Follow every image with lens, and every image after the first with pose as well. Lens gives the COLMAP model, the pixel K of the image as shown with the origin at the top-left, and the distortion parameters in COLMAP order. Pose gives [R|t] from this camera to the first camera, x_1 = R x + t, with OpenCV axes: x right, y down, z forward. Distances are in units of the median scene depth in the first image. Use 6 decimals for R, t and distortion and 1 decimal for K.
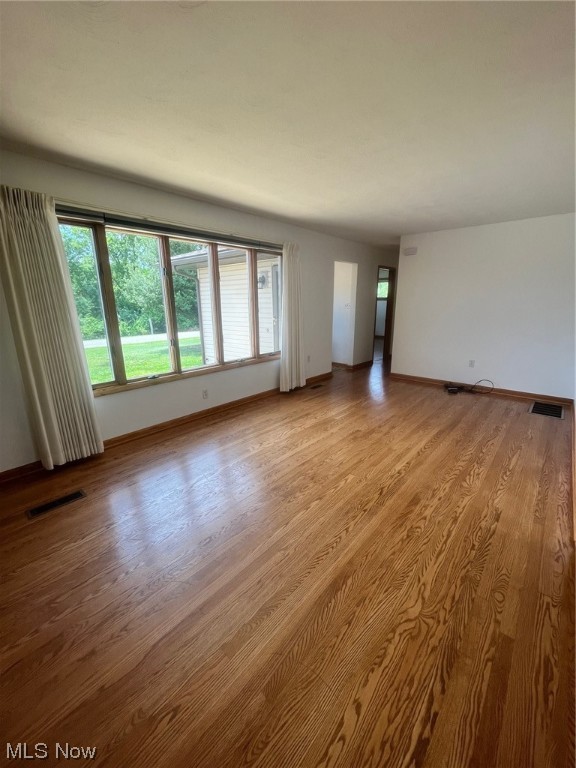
lens RADIAL K [[309.5, 0, 290.2], [0, 309.5, 383.2], [0, 0, 1]] dist [-0.003751, 0.000173]
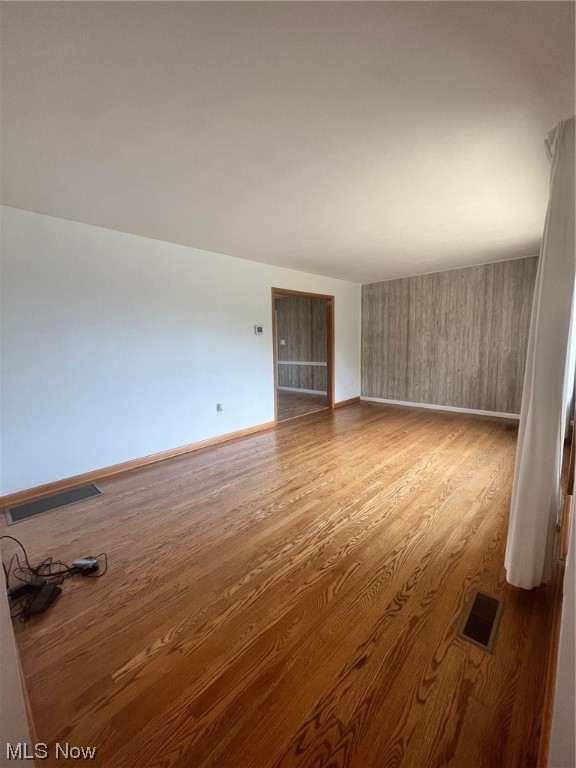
lens RADIAL K [[309.5, 0, 290.2], [0, 309.5, 383.2], [0, 0, 1]] dist [-0.003751, 0.000173]
pose [[-0.998927, 0.025343, 0.038767, 0.403488], [0.038219, 0.923837, 0.380874, -0.489166], [-0.026162, 0.381947, -0.923814, 1.957600]]
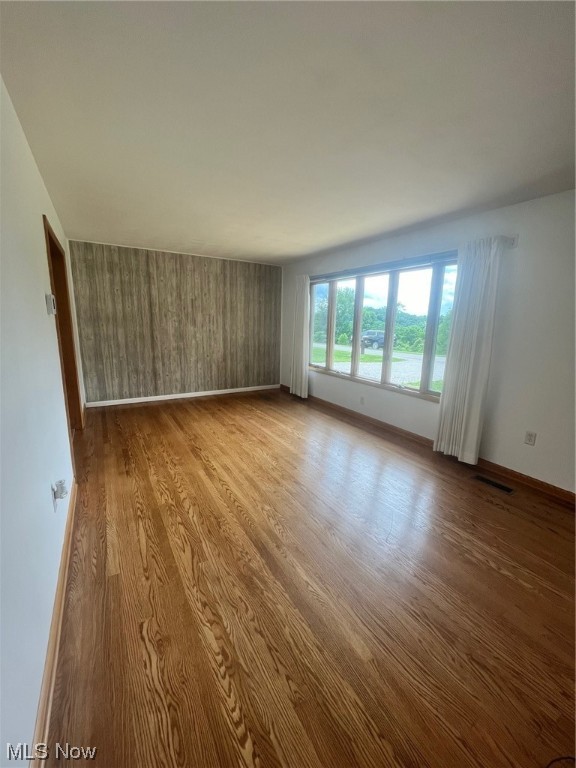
lens RADIAL K [[309.5, 0, 290.2], [0, 309.5, 383.2], [0, 0, 1]] dist [-0.003751, 0.000173]
pose [[-0.302663, 0.187197, -0.934533, 1.107603], [-0.266442, 0.924810, 0.271541, -0.338127], [0.915098, 0.331185, -0.230029, 1.227801]]
